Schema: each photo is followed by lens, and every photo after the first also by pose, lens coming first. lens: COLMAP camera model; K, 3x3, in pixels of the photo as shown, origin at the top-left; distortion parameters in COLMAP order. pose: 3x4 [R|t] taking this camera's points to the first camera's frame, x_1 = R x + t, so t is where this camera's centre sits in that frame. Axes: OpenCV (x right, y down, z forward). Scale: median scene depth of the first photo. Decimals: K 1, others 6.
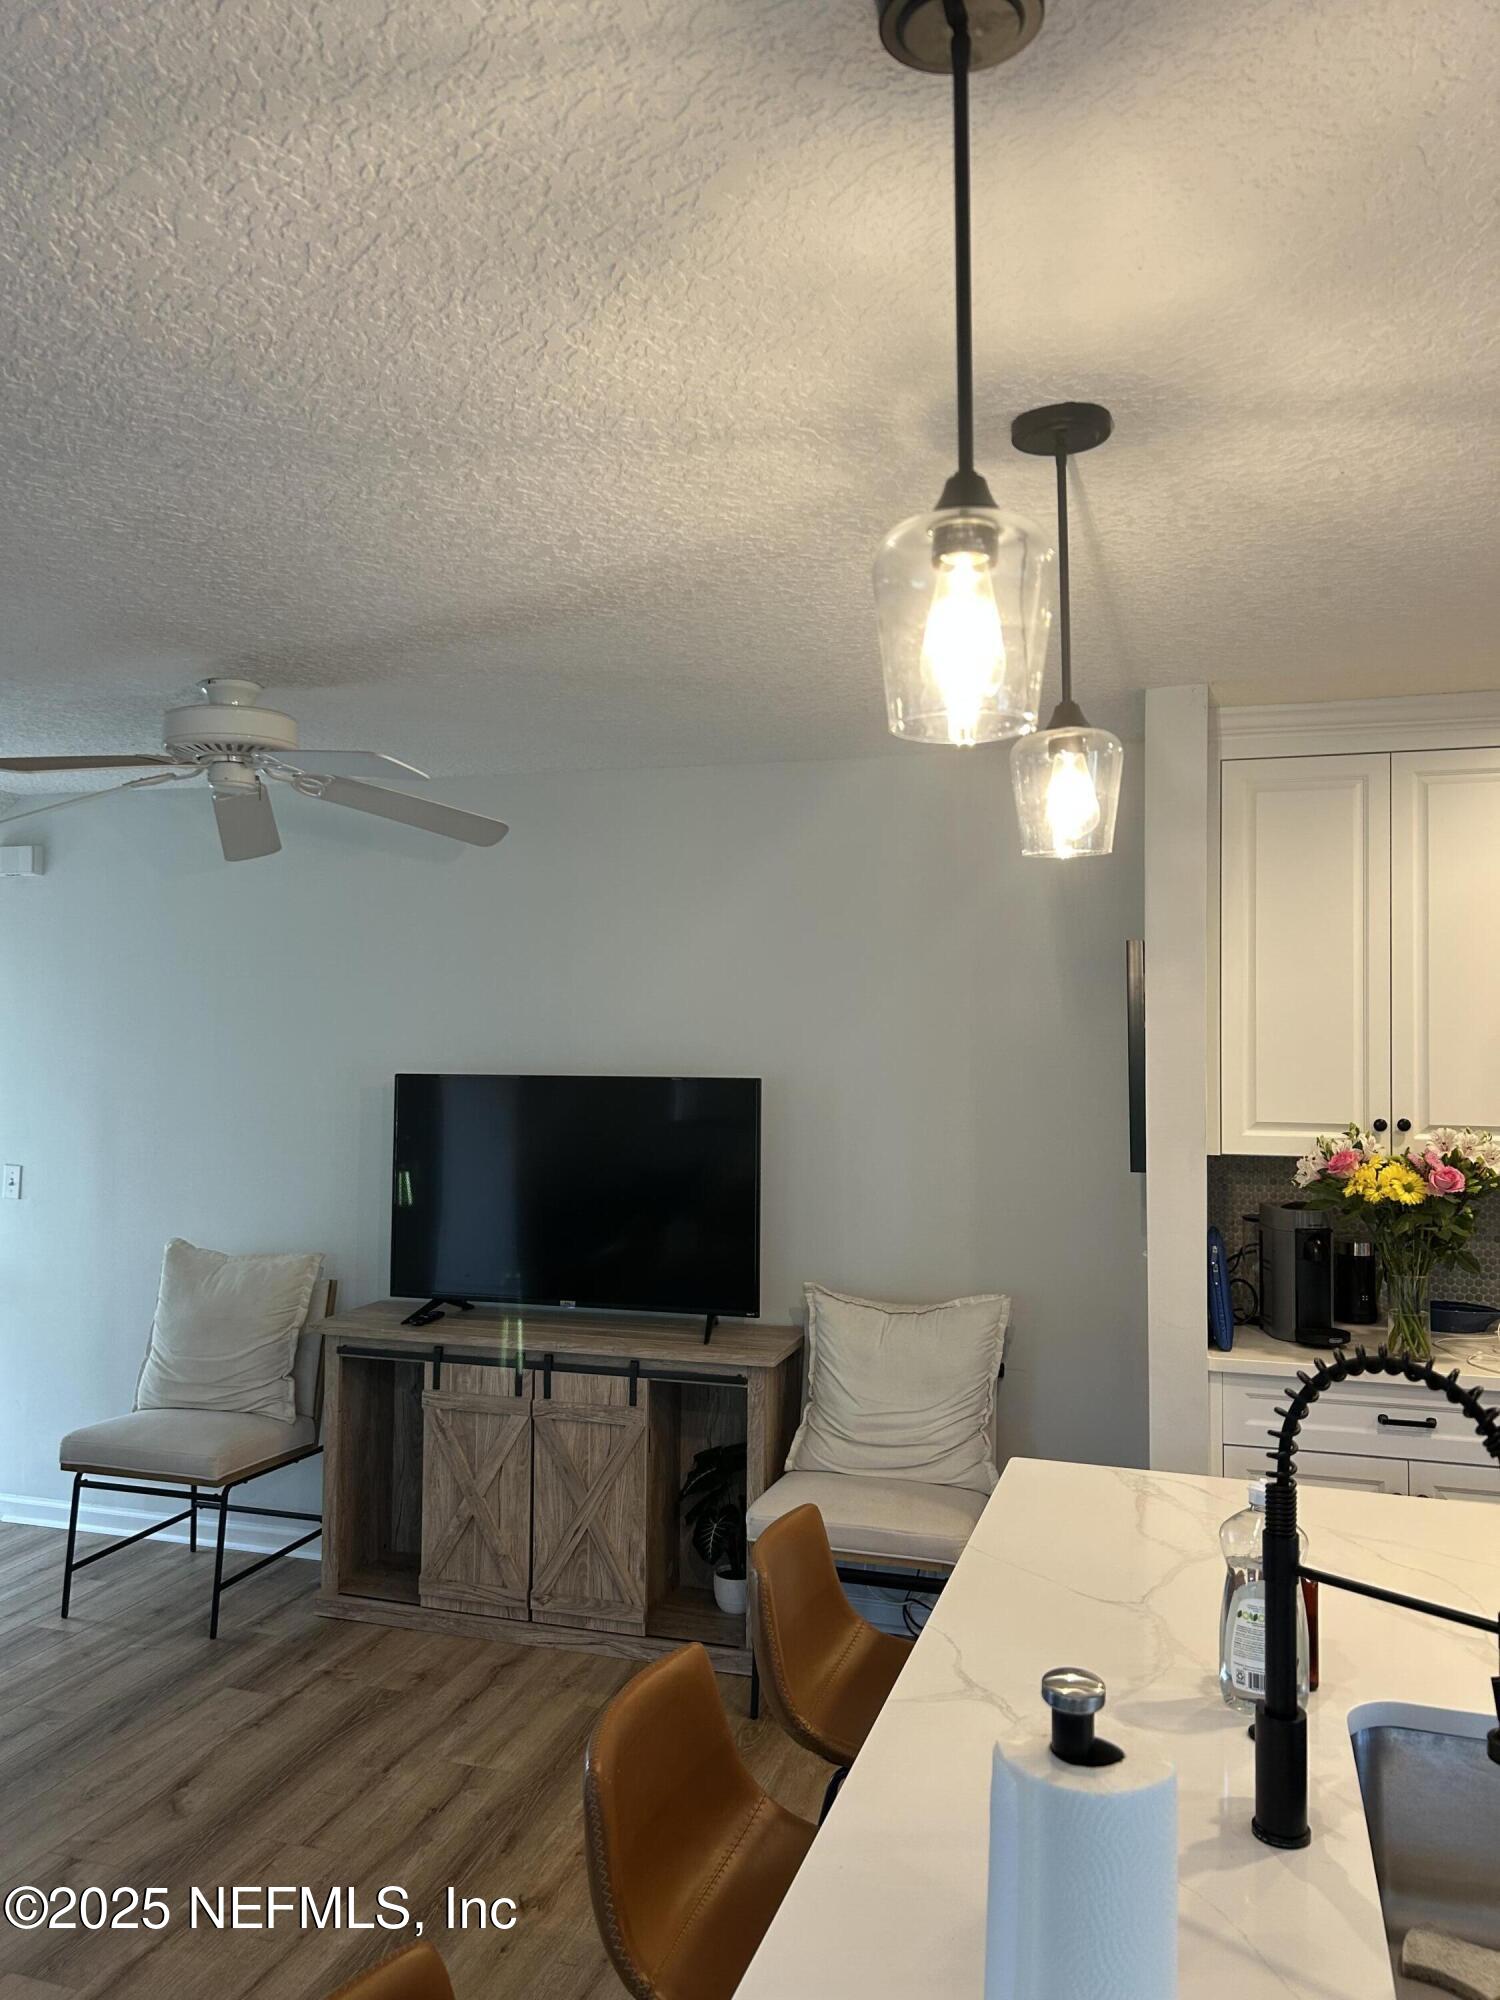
lens RADIAL K [[1493.0, 0, 747.9], [0, 1493.0, 996.6], [0, 0, 1]] dist [-0.000663, -0.002479]
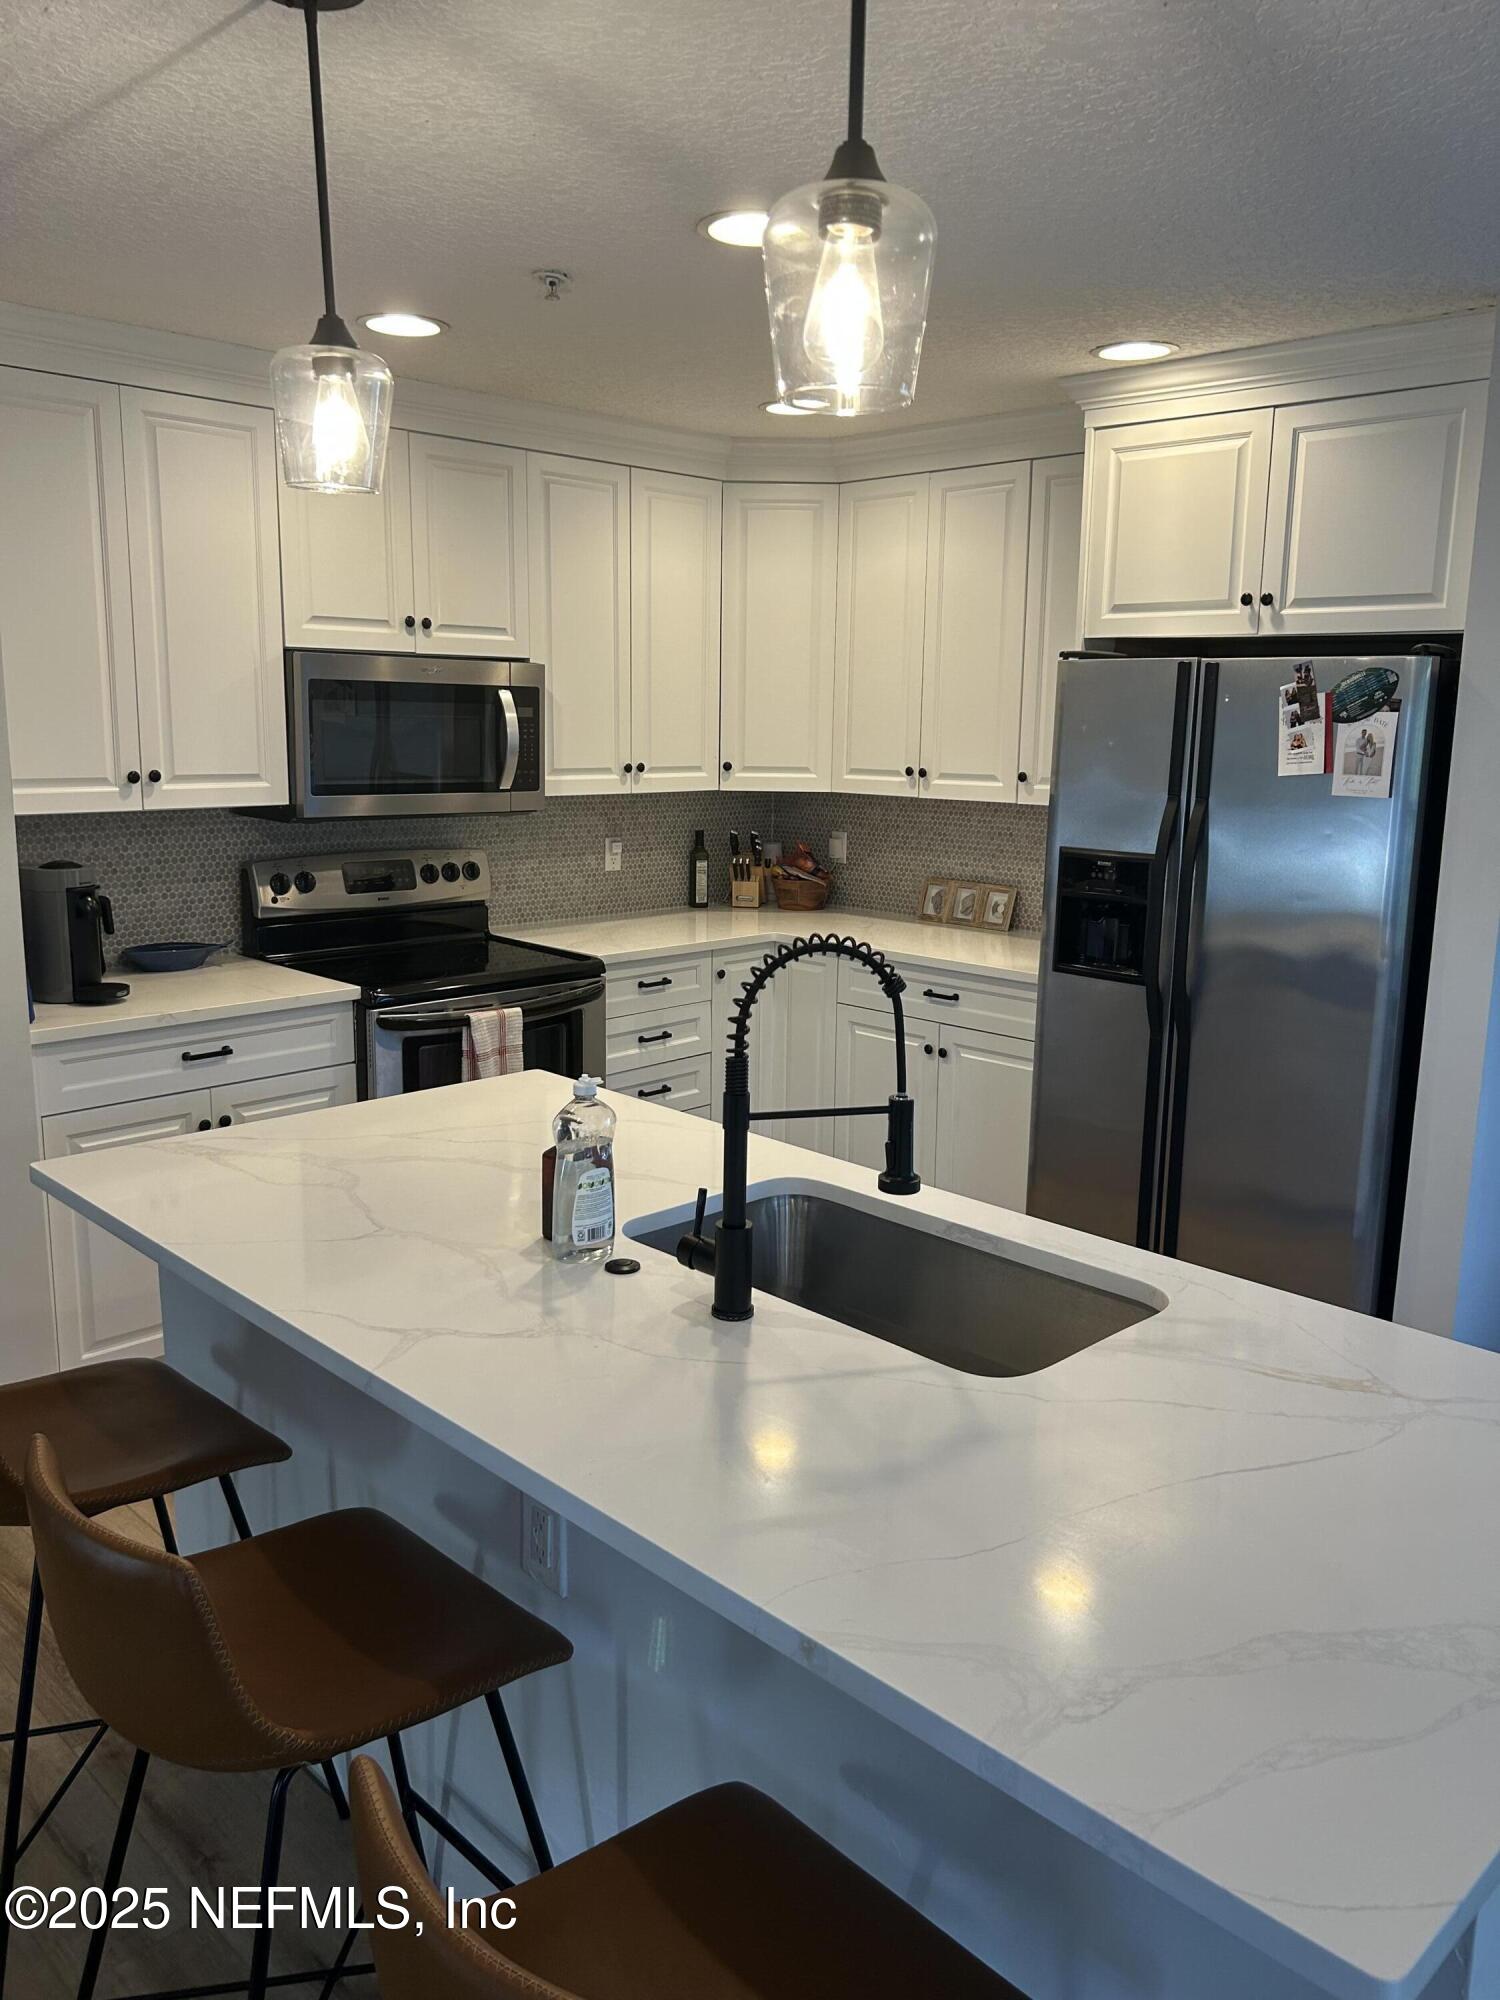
lens RADIAL K [[1493.0, 0, 747.9], [0, 1493.0, 996.6], [0, 0, 1]] dist [-0.000663, -0.002479]
pose [[0.462326, -0.170380, 0.870187, -0.531754], [-0.036930, 0.976814, 0.210879, 0.006113], [-0.885941, -0.129631, 0.445315, 0.314487]]
